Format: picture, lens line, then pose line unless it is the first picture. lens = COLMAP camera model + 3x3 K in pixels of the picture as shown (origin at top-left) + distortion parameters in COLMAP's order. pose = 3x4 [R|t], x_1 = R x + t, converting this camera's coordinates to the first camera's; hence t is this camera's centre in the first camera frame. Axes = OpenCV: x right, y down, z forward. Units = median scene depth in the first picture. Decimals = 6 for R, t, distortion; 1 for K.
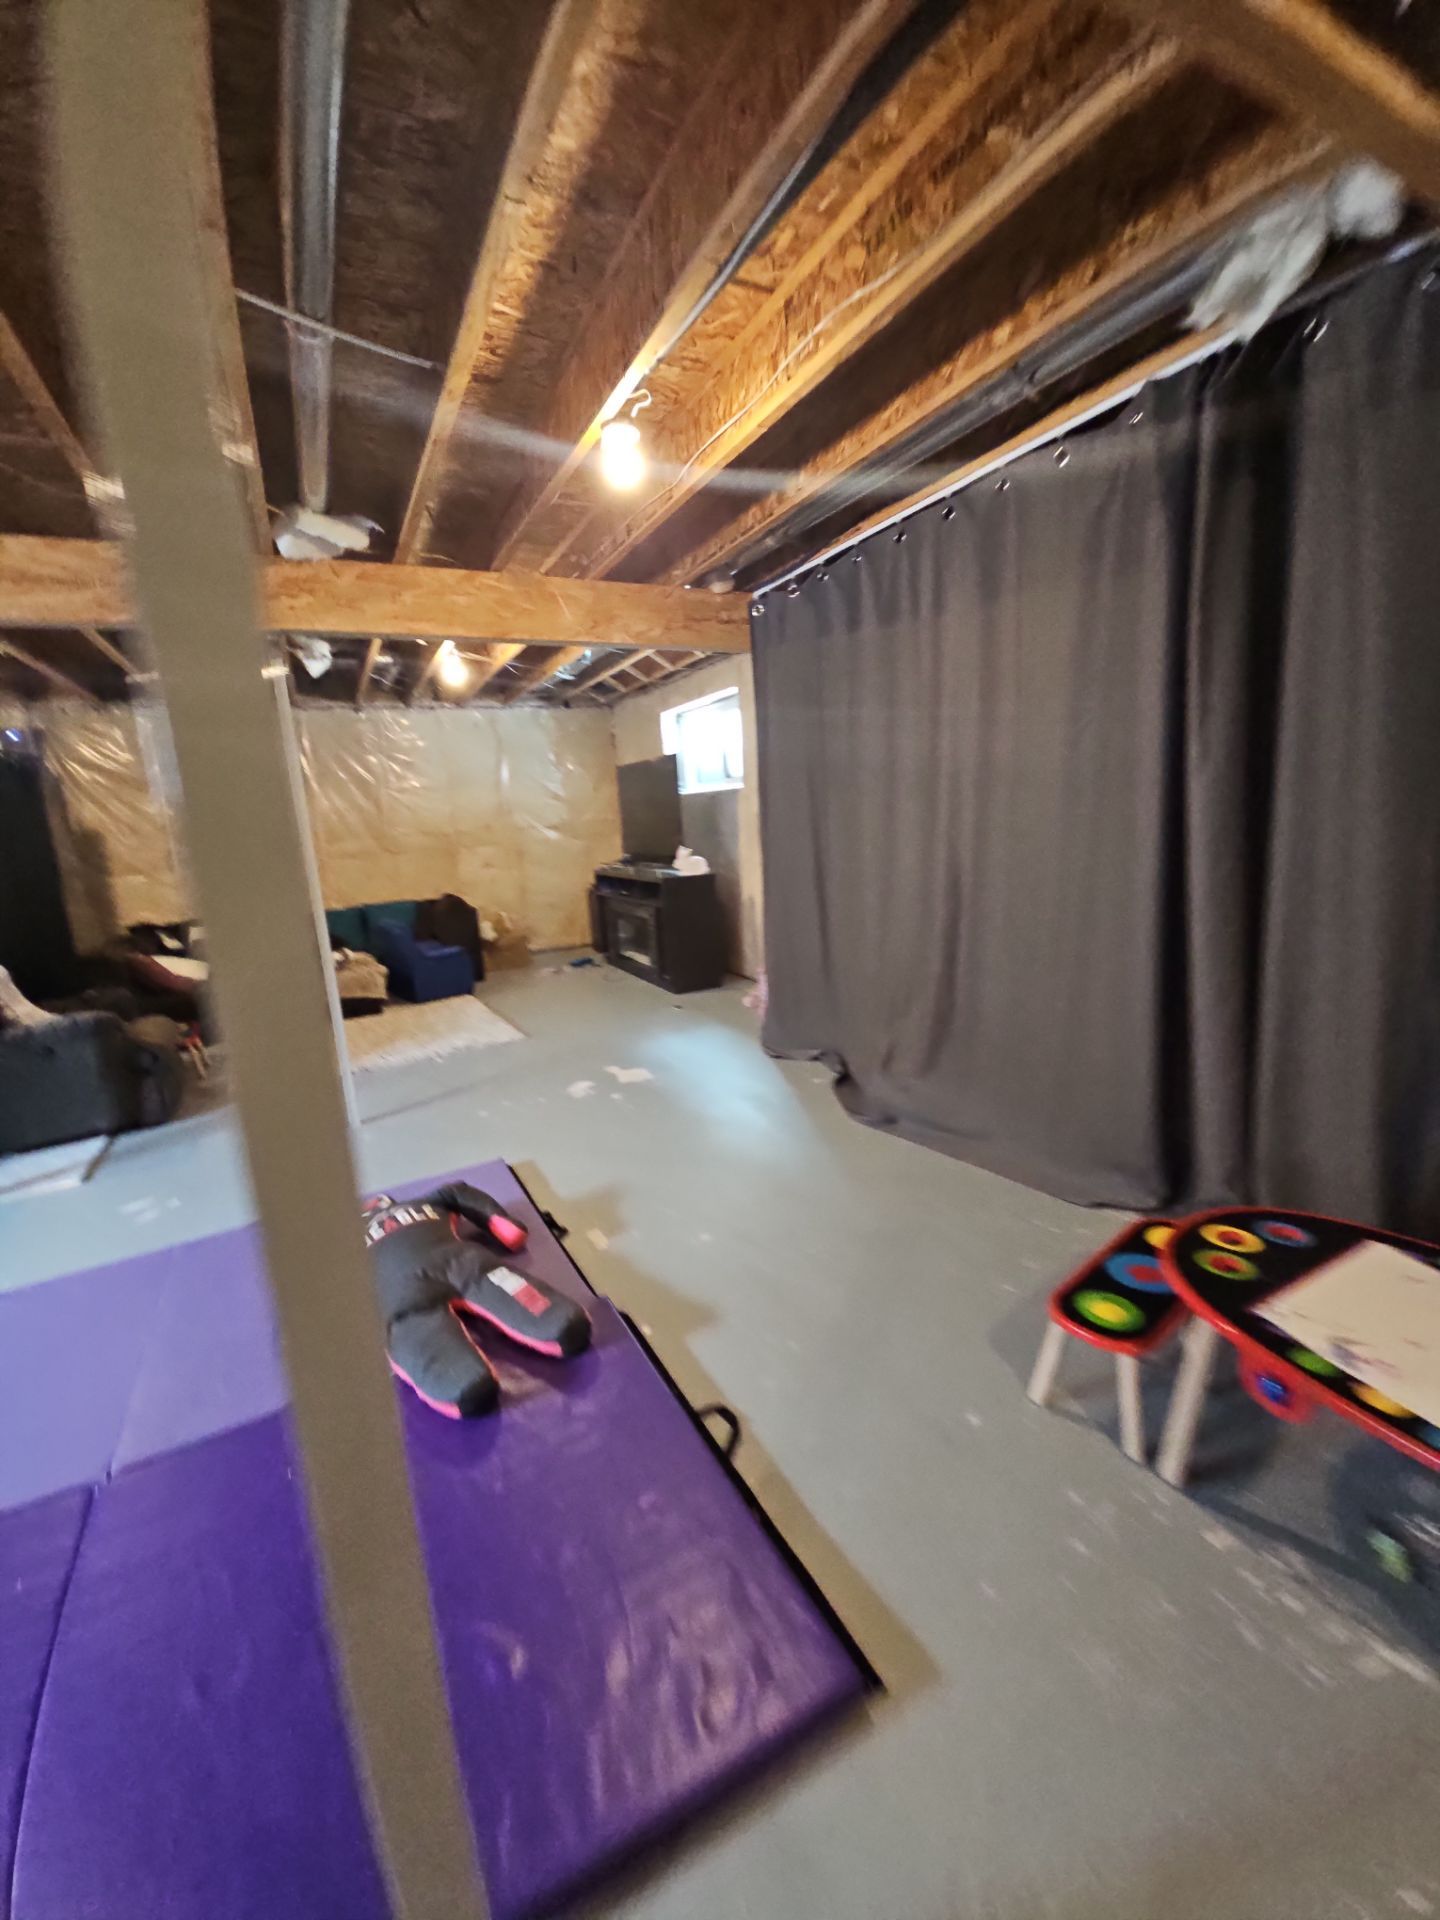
lens RADIAL K [[764.9, 0, 718.7], [0, 764.9, 966.1], [0, 0, 1]] dist [-0.004200, 0.000122]
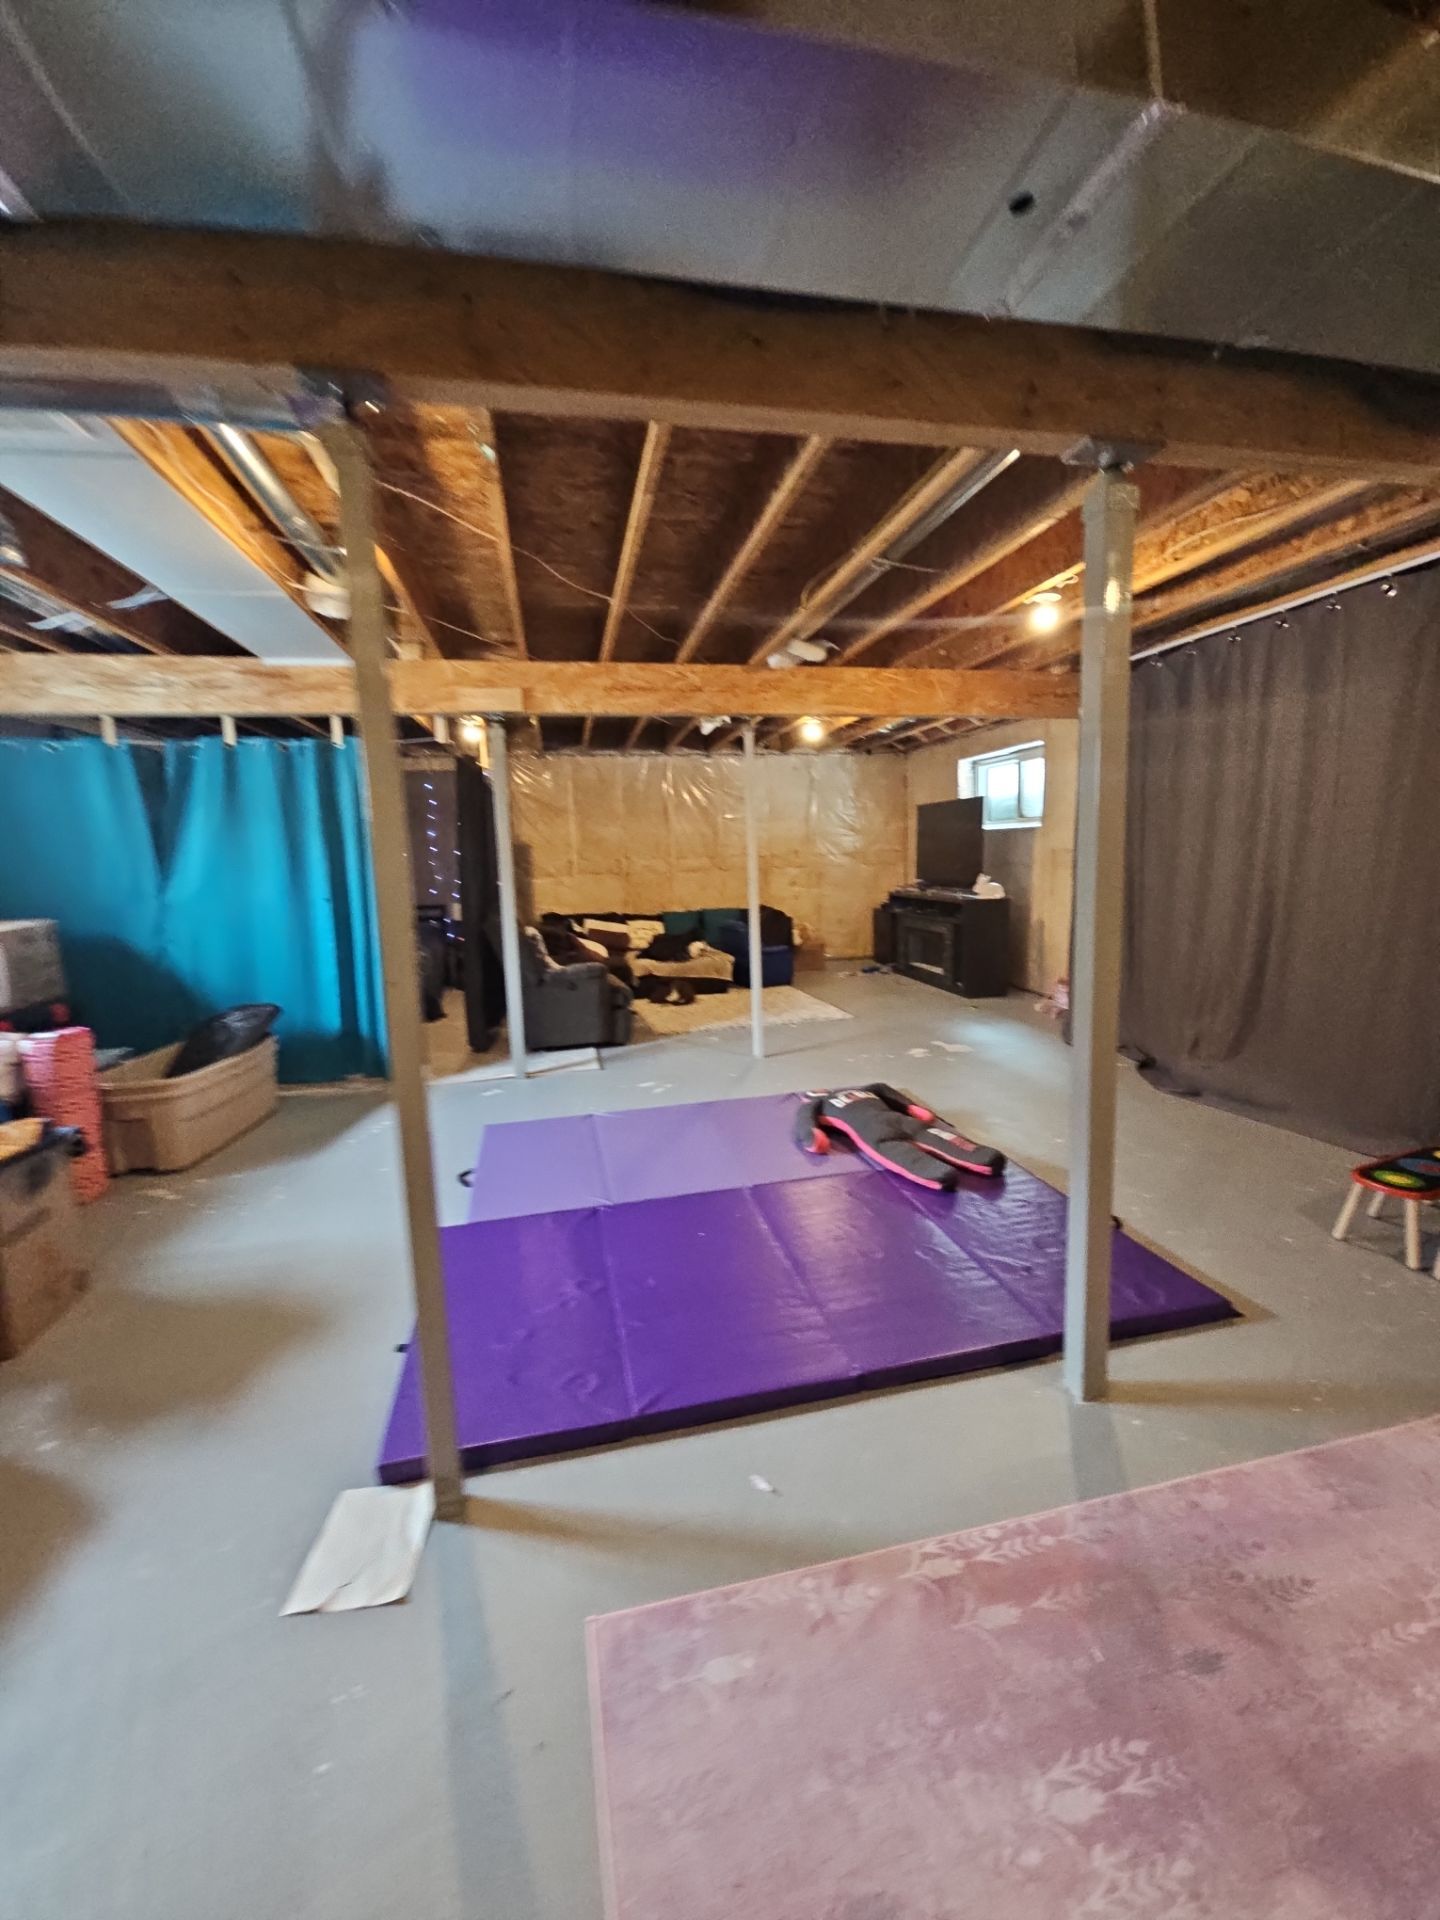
lens RADIAL K [[764.9, 0, 714.4], [0, 764.9, 959.4], [0, 0, 1]] dist [-0.004200, 0.000122]
pose [[0.960212, 0.073928, -0.269308, -0.115085], [-0.087199, 0.995480, -0.037635, 0.053968], [0.265309, 0.059621, 0.962318, -0.231916]]
